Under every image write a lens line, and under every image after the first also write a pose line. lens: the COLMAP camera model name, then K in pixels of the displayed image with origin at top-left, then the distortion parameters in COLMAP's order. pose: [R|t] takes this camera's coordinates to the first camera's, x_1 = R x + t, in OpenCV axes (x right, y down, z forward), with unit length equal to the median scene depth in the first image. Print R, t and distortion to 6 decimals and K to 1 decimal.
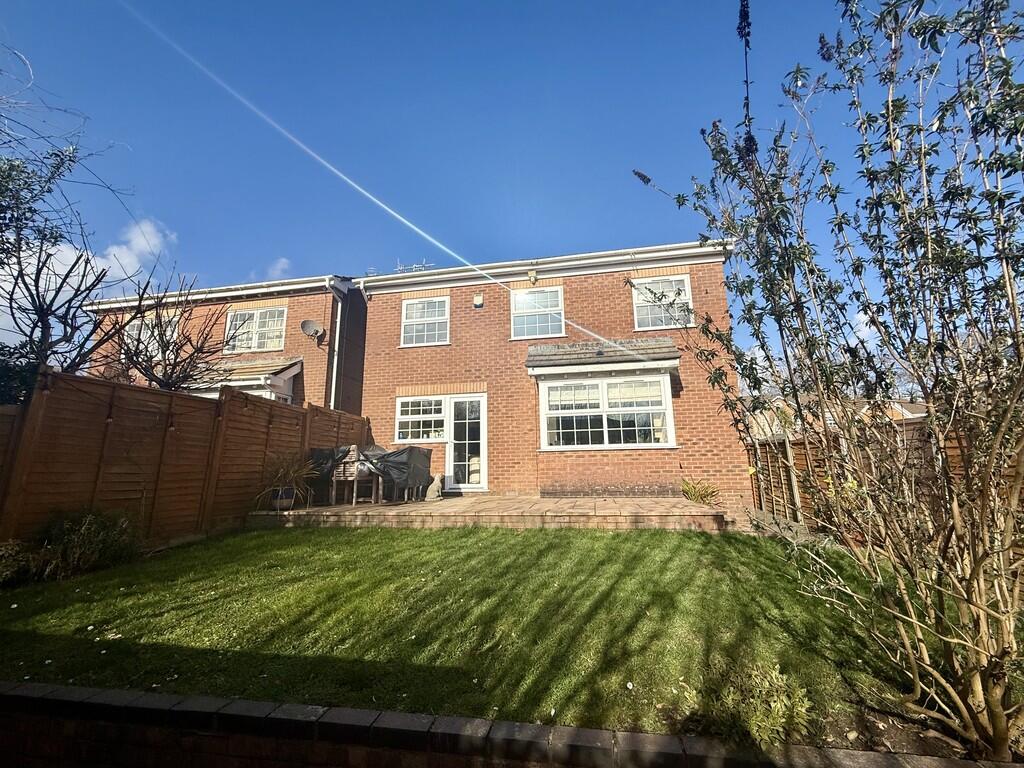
lens RADIAL K [[427.1, 0, 512.0], [0, 427.1, 384.0], [0, 0, 1]] dist [-0.001350, 0.000005]
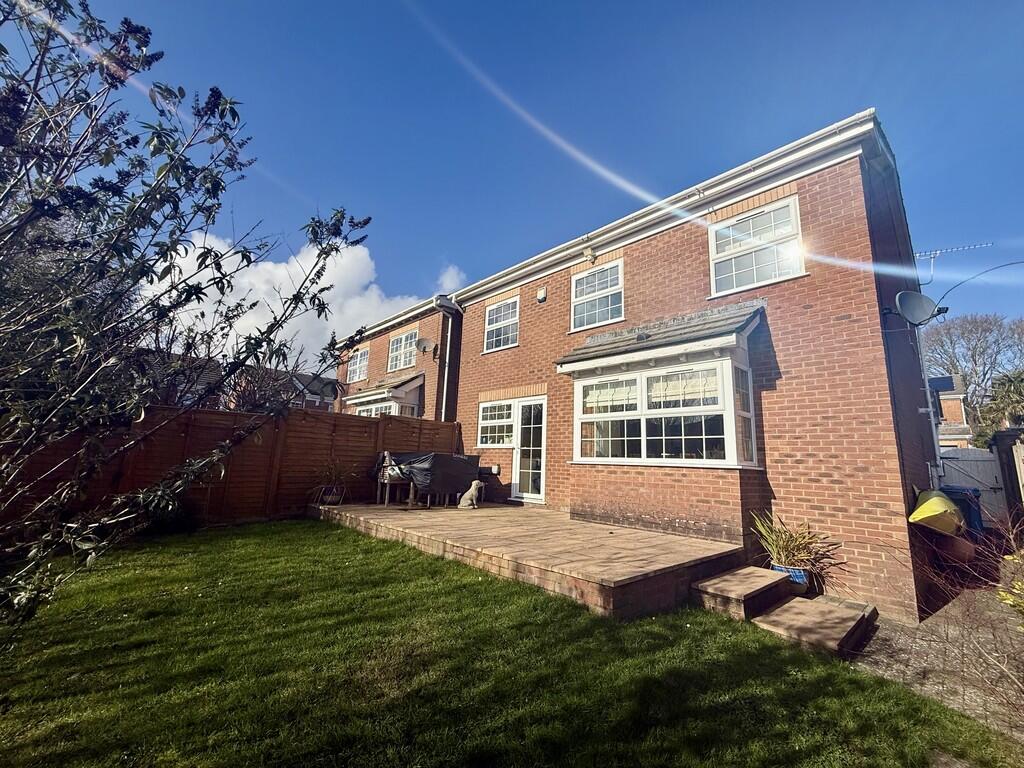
lens RADIAL K [[427.1, 0, 512.0], [0, 427.1, 384.0], [0, 0, 1]] dist [-0.001350, 0.000005]
pose [[0.811620, -0.062776, -0.580804, 0.454257], [0.069345, 0.997533, -0.010914, 0.002692], [0.580056, -0.031418, 0.813970, 0.242760]]
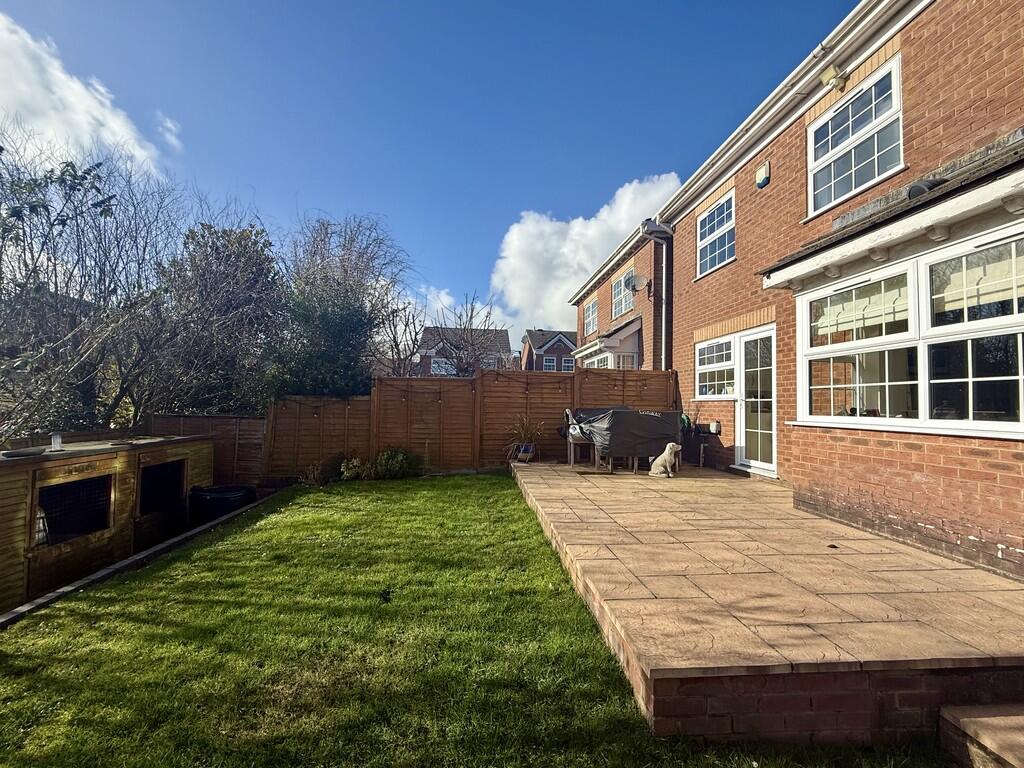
lens RADIAL K [[427.1, 0, 512.0], [0, 427.1, 384.0], [0, 0, 1]] dist [-0.001350, 0.000005]
pose [[0.276702, -0.024114, -0.960653, 0.476550], [0.174197, 0.984382, 0.025466, 0.028999], [0.945035, -0.174389, 0.276581, 0.499589]]
